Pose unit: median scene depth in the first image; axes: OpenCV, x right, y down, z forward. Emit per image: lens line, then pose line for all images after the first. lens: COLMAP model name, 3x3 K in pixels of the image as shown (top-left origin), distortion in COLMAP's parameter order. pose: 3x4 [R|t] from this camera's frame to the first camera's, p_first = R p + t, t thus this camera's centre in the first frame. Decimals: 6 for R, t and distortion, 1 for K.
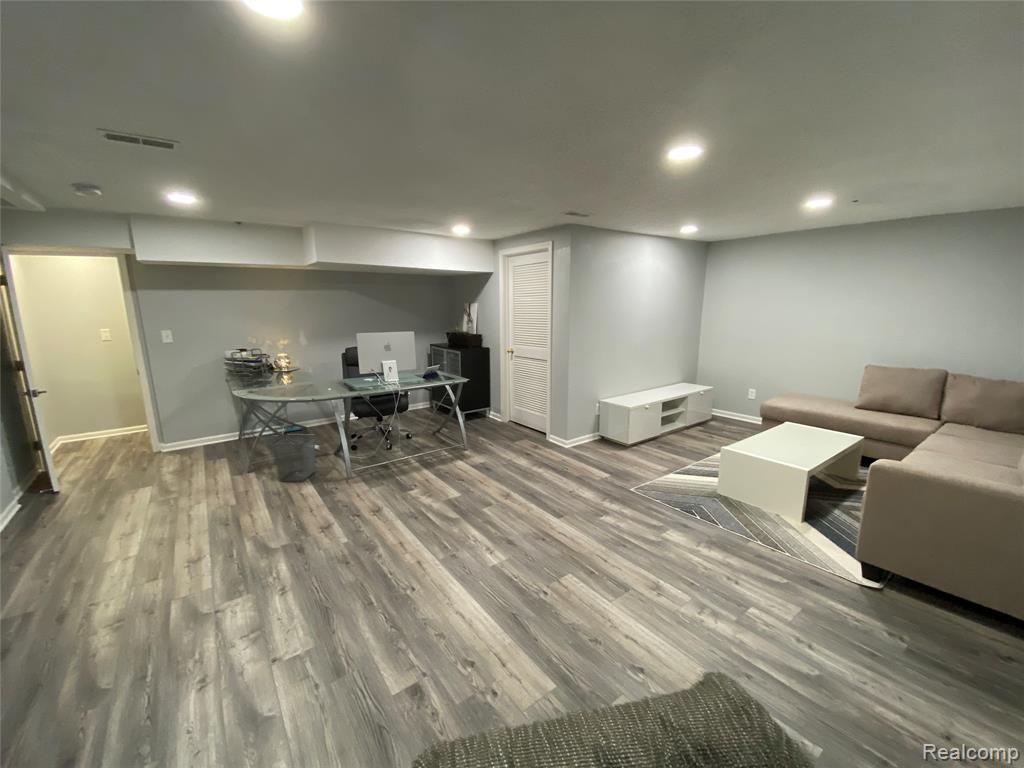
lens RADIAL K [[414.0, 0, 514.2], [0, 414.0, 384.4], [0, 0, 1]] dist [0.017808, -0.018215]
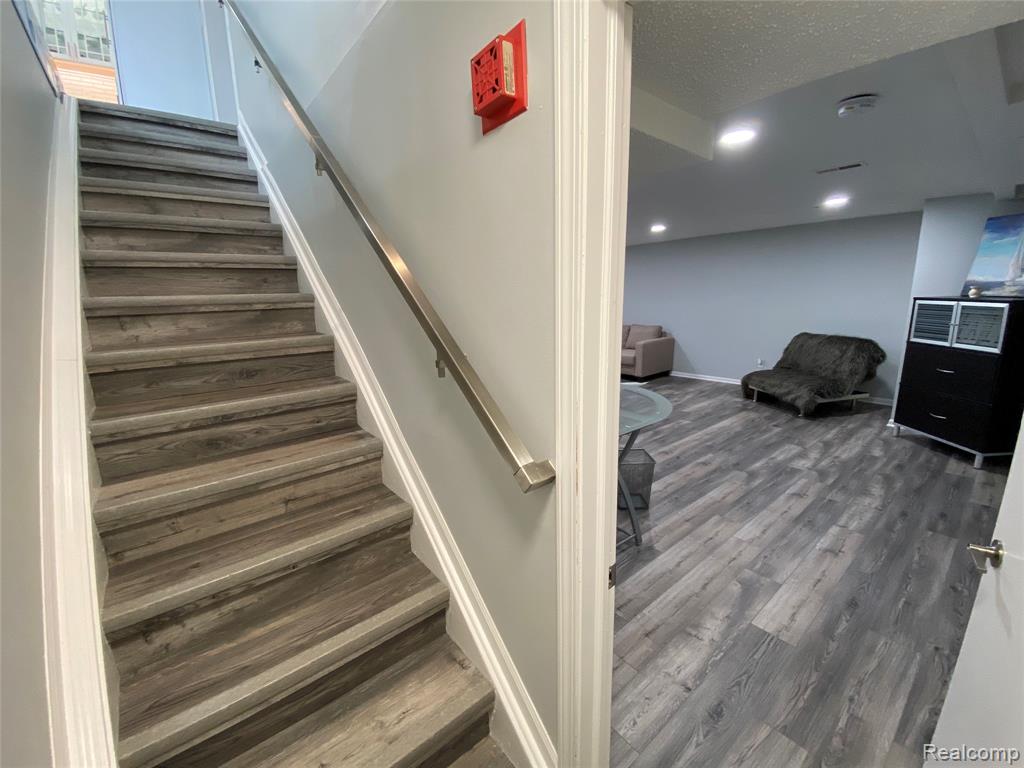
lens RADIAL K [[414.0, 0, 514.2], [0, 414.0, 384.4], [0, 0, 1]] dist [0.017808, -0.018215]
pose [[-0.037076, -0.209414, 0.977124, -1.711255], [0.221225, 0.951815, 0.212384, -0.296357], [-0.974518, 0.224038, 0.011038, 1.585382]]
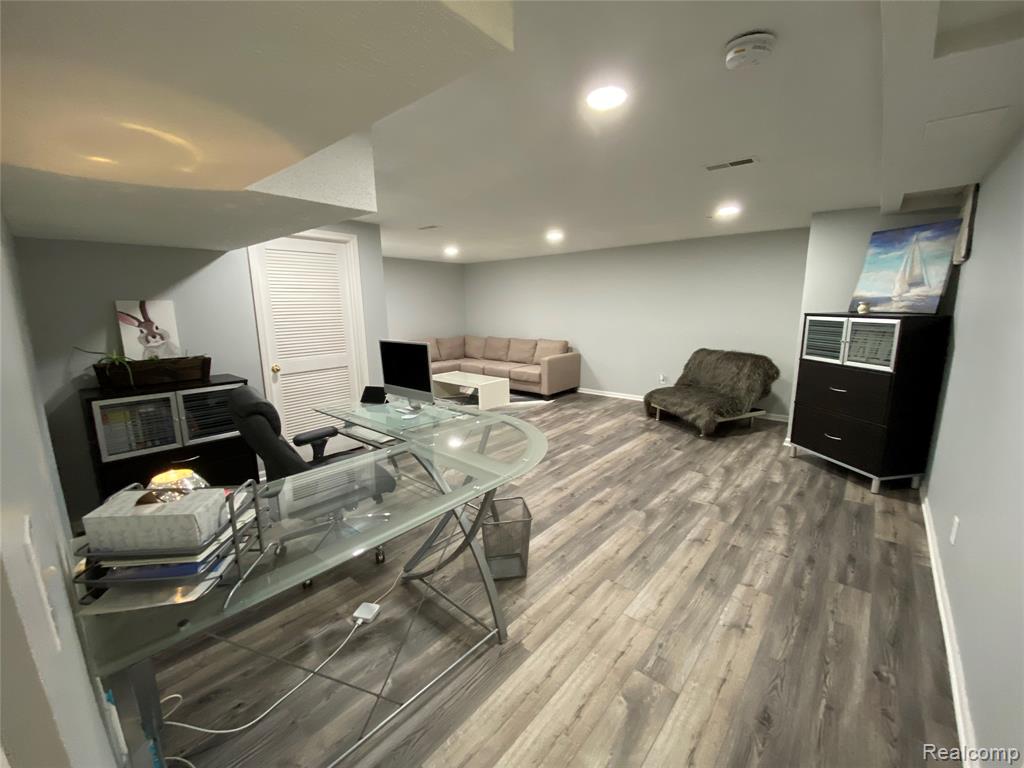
lens RADIAL K [[415.2, 0, 512.0], [0, 415.2, 384.0], [0, 0, 1]] dist [0.027356, -0.023893]
pose [[-0.205572, -0.178390, 0.962246, -1.483610], [0.201208, 0.954536, 0.219947, -0.251021], [-0.957735, 0.238826, -0.160333, 1.402377]]
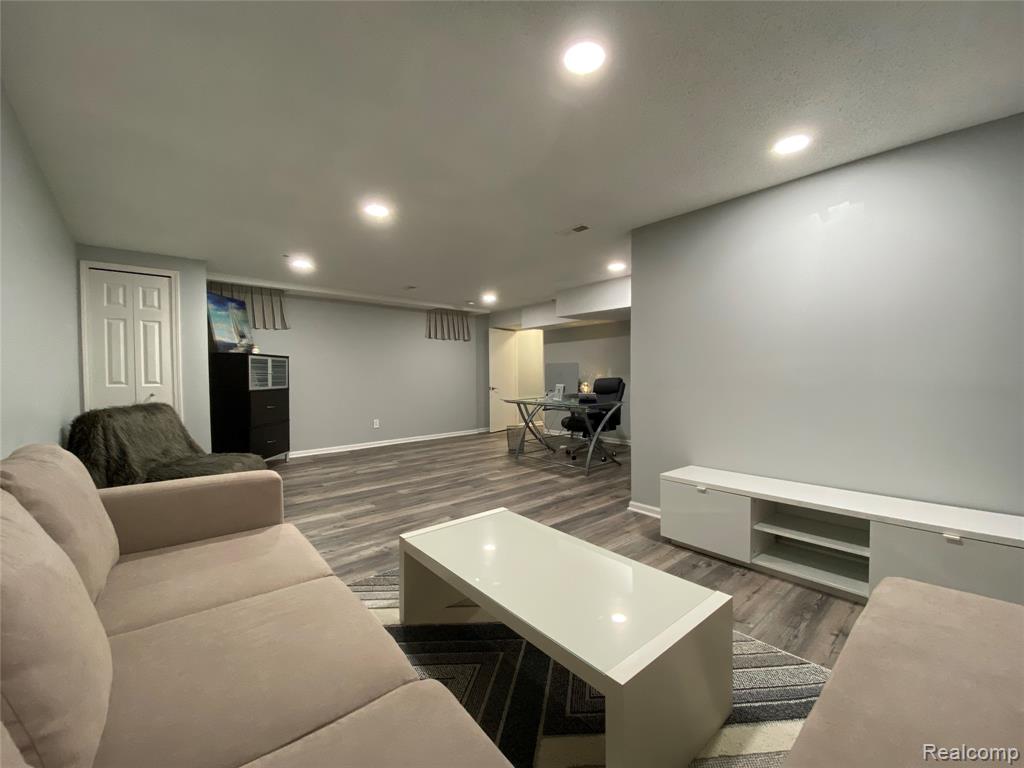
lens RADIAL K [[414.0, 0, 514.2], [0, 414.0, 384.4], [0, 0, 1]] dist [0.017808, -0.018215]
pose [[0.068749, 0.027206, -0.997263, 1.433041], [-0.189283, 0.981826, 0.013736, -0.073758], [0.979513, 0.187821, 0.072650, 1.135218]]
